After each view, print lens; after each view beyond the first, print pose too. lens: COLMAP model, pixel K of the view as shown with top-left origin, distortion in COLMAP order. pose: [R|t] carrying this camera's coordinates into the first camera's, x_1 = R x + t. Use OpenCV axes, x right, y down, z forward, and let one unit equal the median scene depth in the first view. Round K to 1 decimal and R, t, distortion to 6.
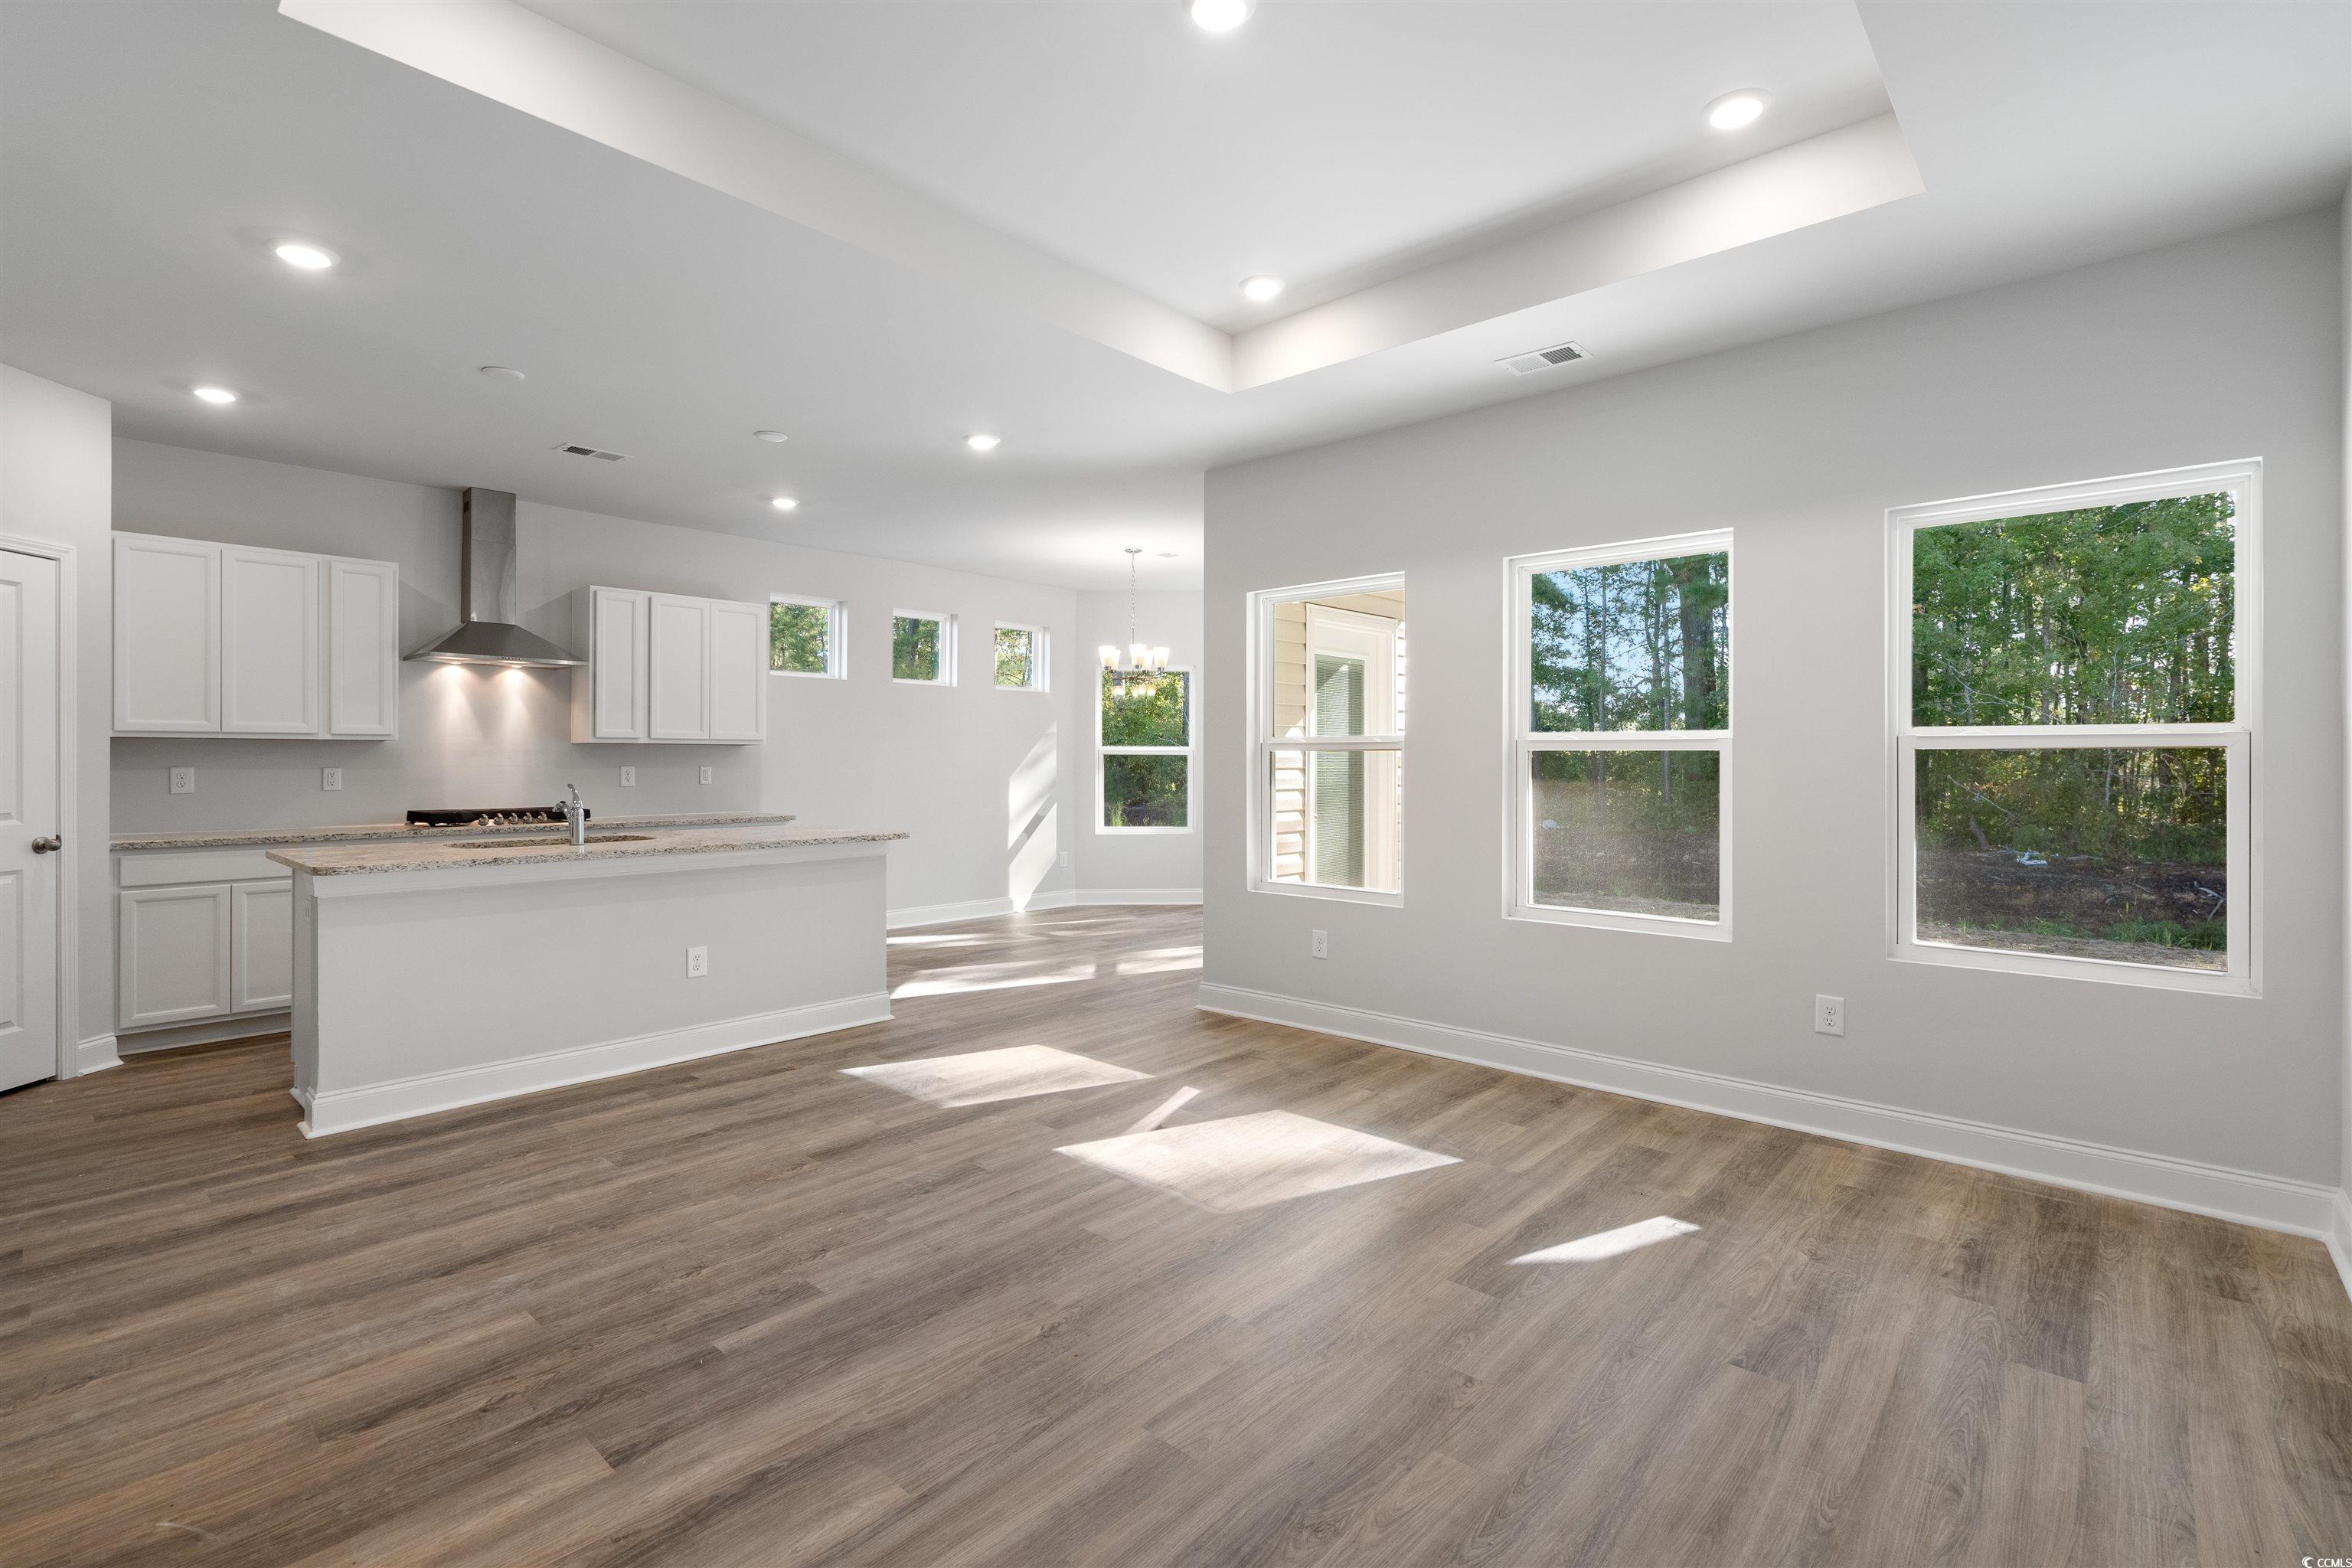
lens RADIAL K [[1069.5, 0, 1175.4], [0, 1069.5, 774.0], [0, 0, 1]] dist [-0.001813, -0.000309]
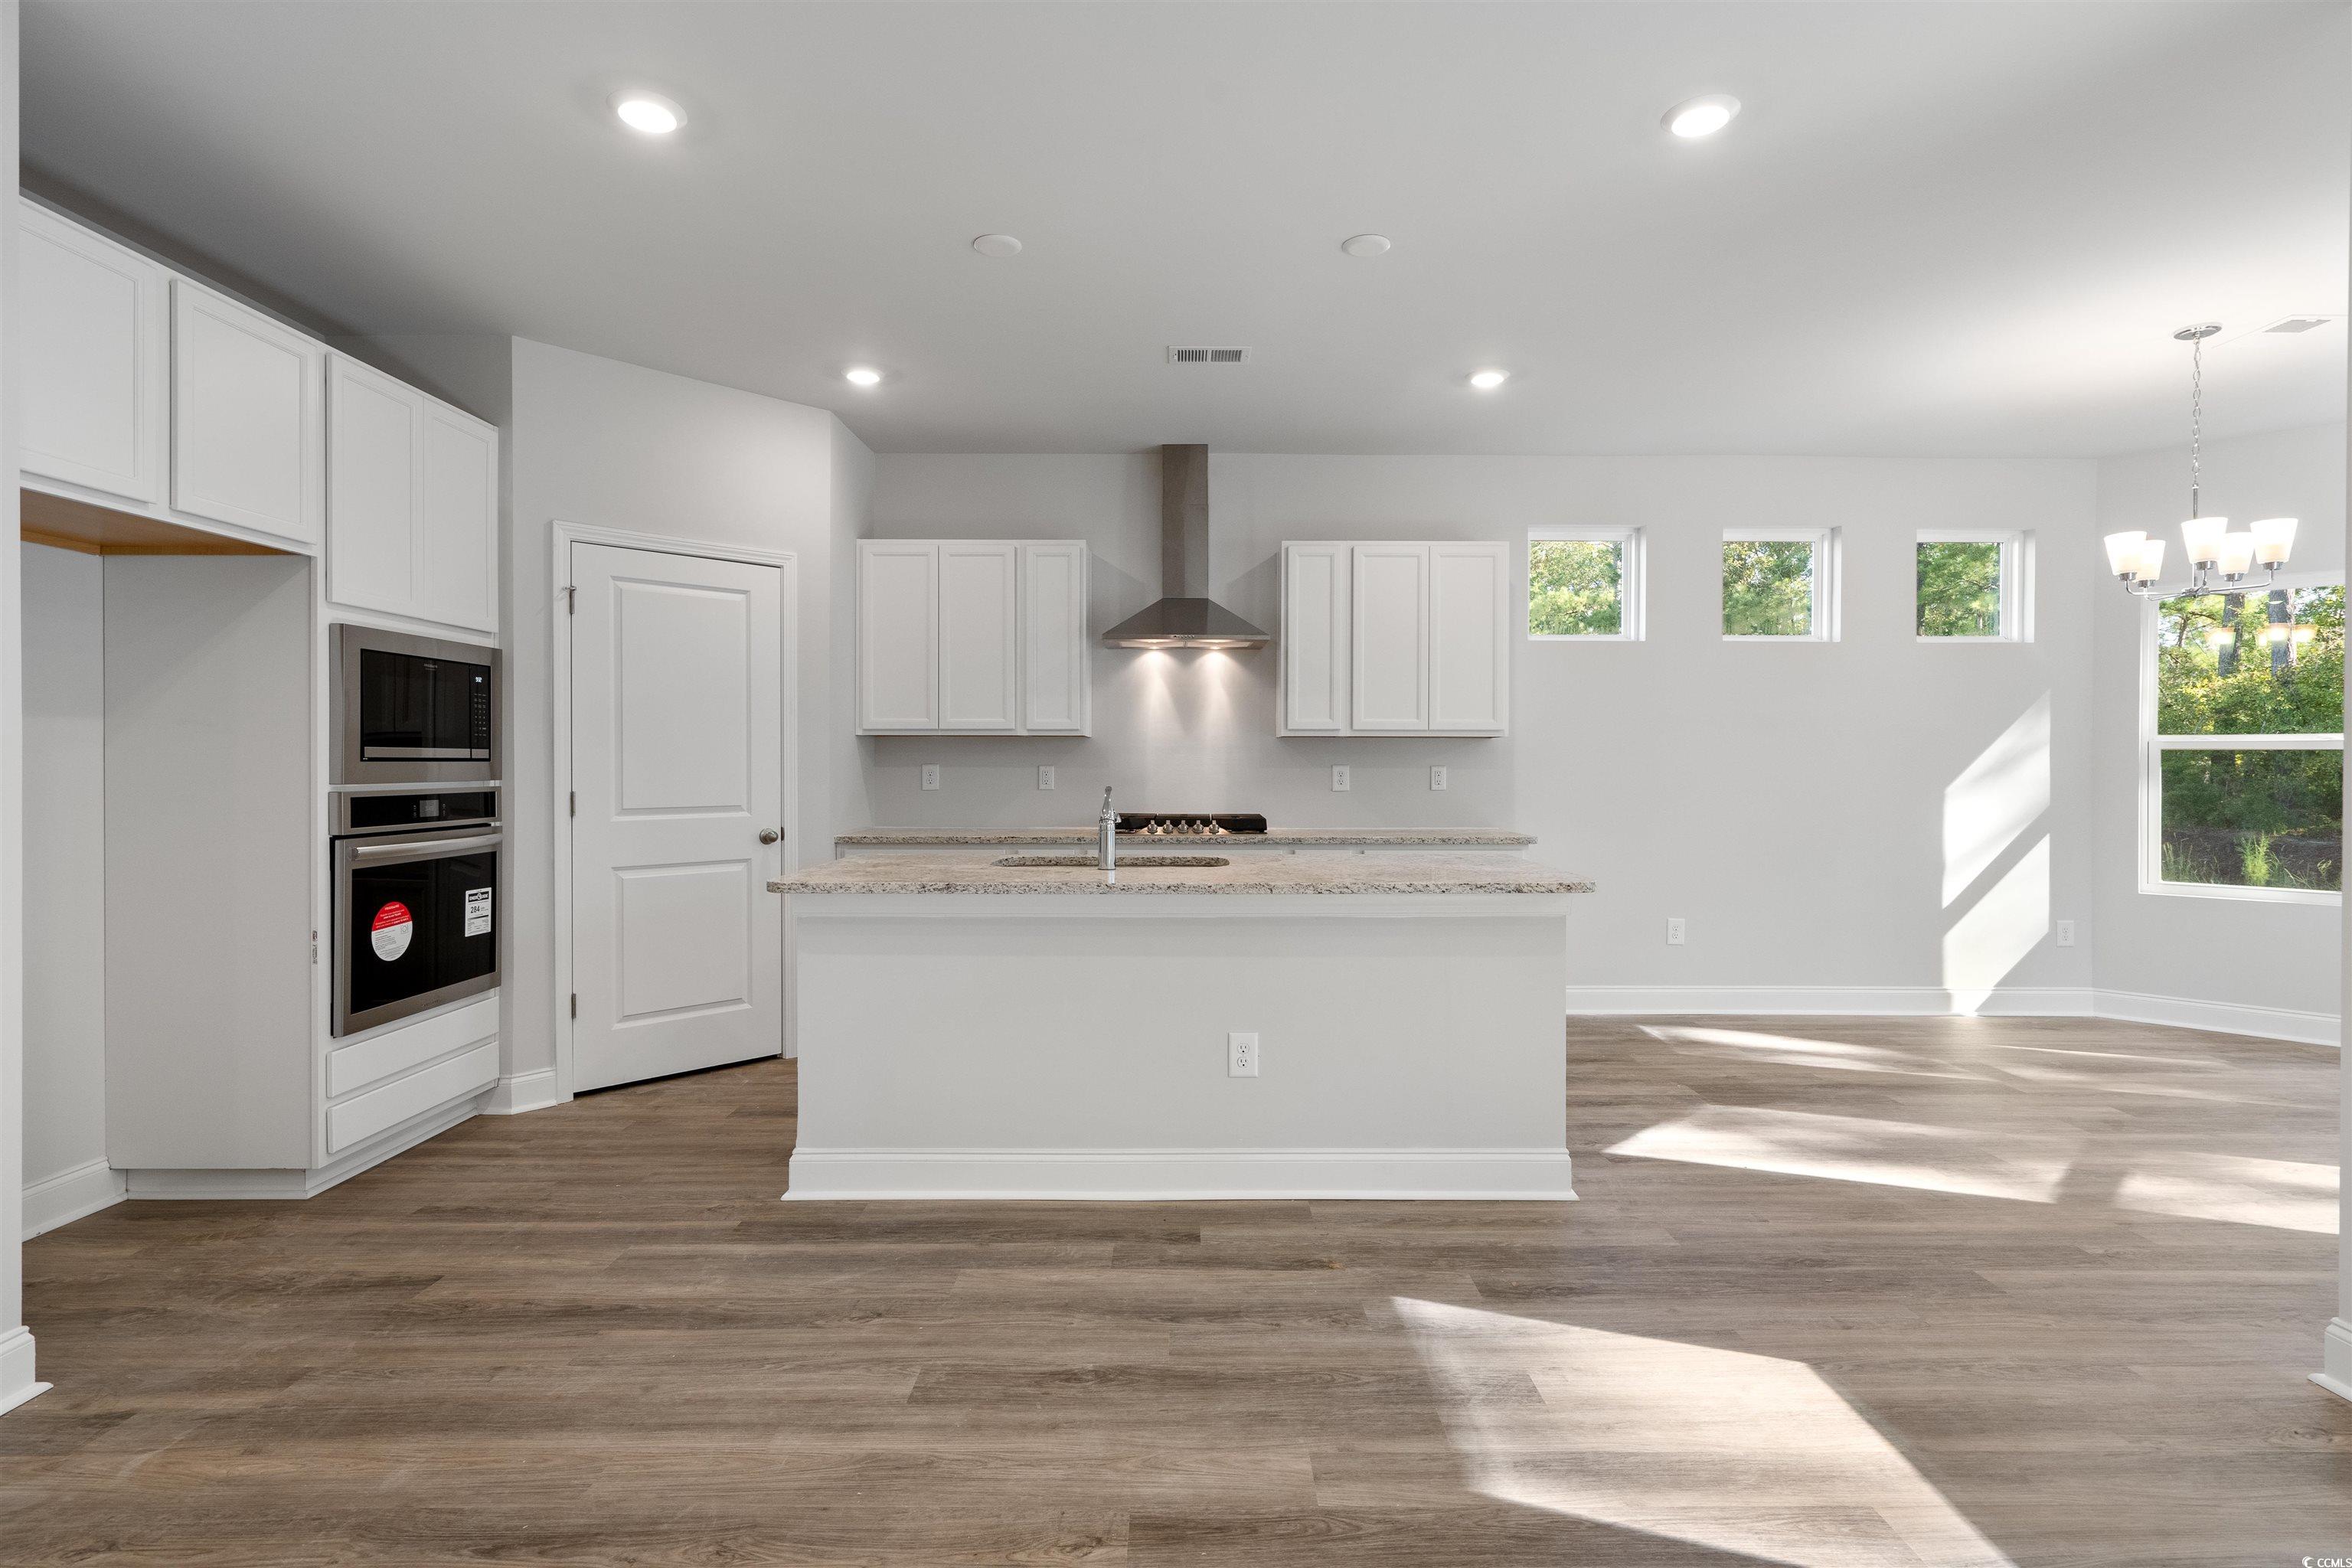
lens RADIAL K [[1128.4, 0, 1162.0], [0, 1128.4, 781.9], [0, 0, 1]] dist [-0.005401, 0.001343]
pose [[0.665373, 0.009302, -0.746453, 0.059595], [-0.006617, 0.999957, 0.006563, 0.000311], [0.746482, 0.000573, 0.665405, 0.621580]]
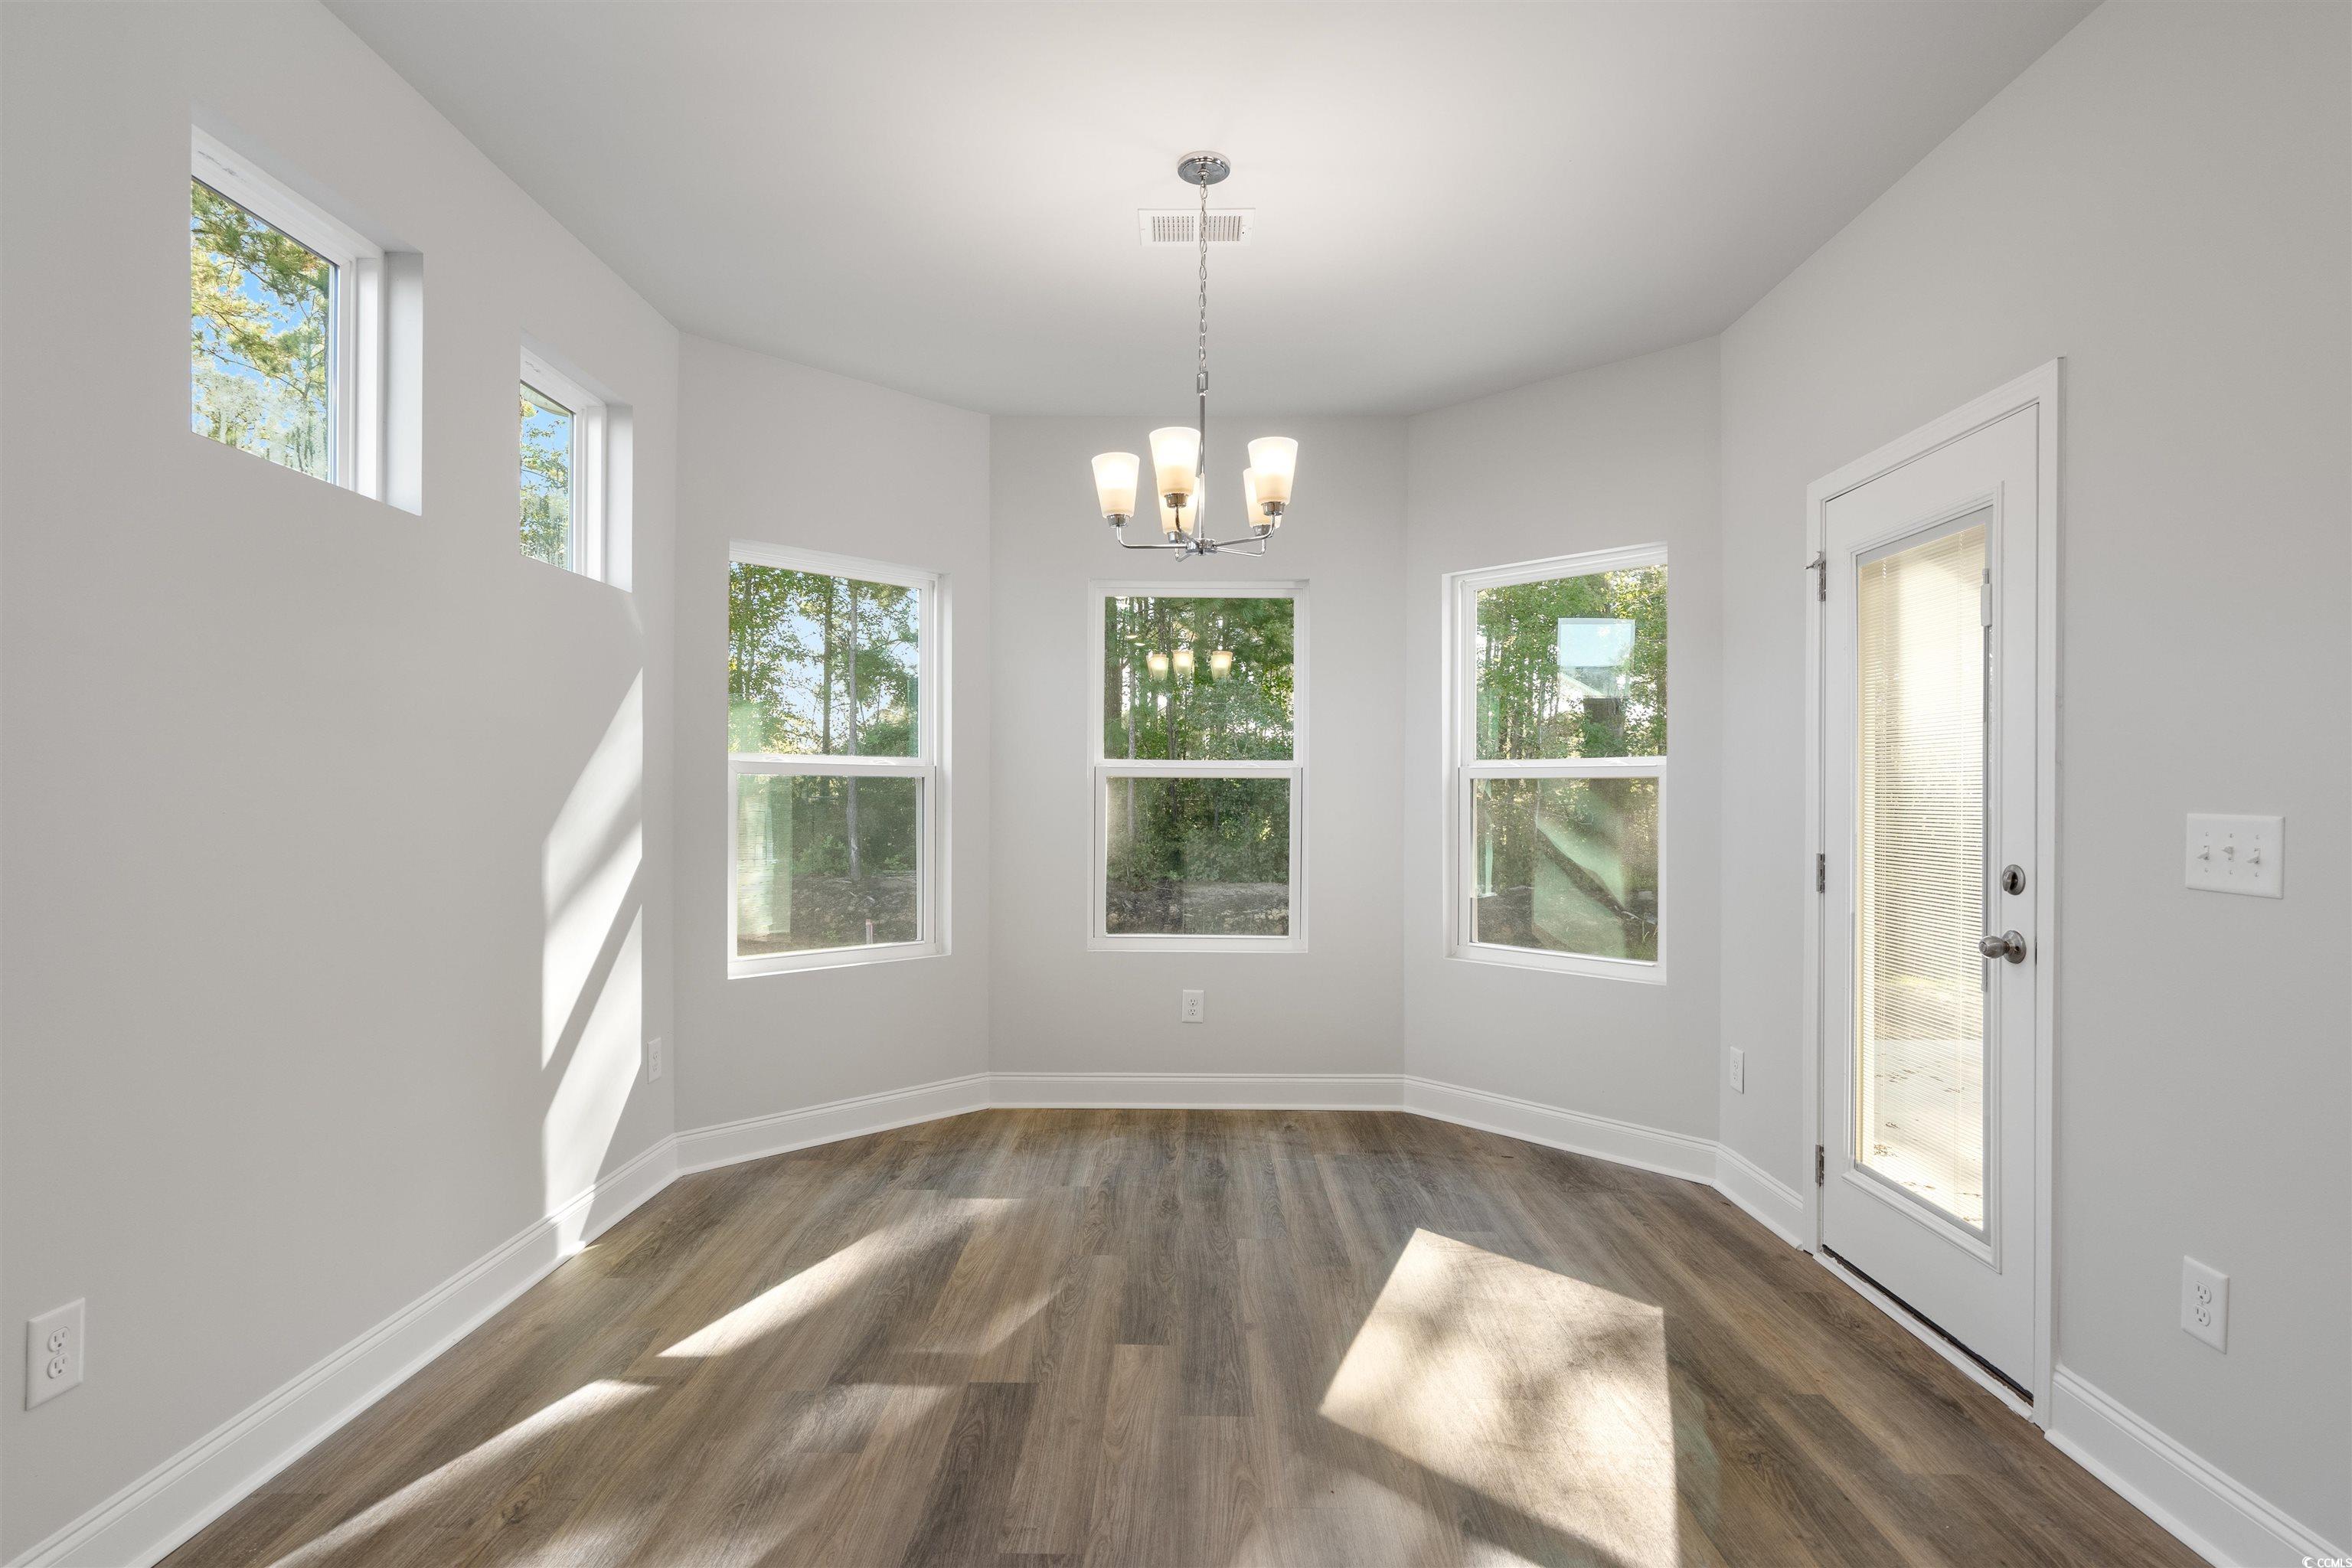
lens RADIAL K [[1128.4, 0, 1168.3], [0, 1128.4, 794.5], [0, 0, 1]] dist [-0.005401, 0.001343]
pose [[0.747069, -0.005169, 0.664726, -0.581109], [0.010408, 0.999938, -0.003921, -0.015178], [-0.664665, 0.009847, 0.747077, 1.534526]]
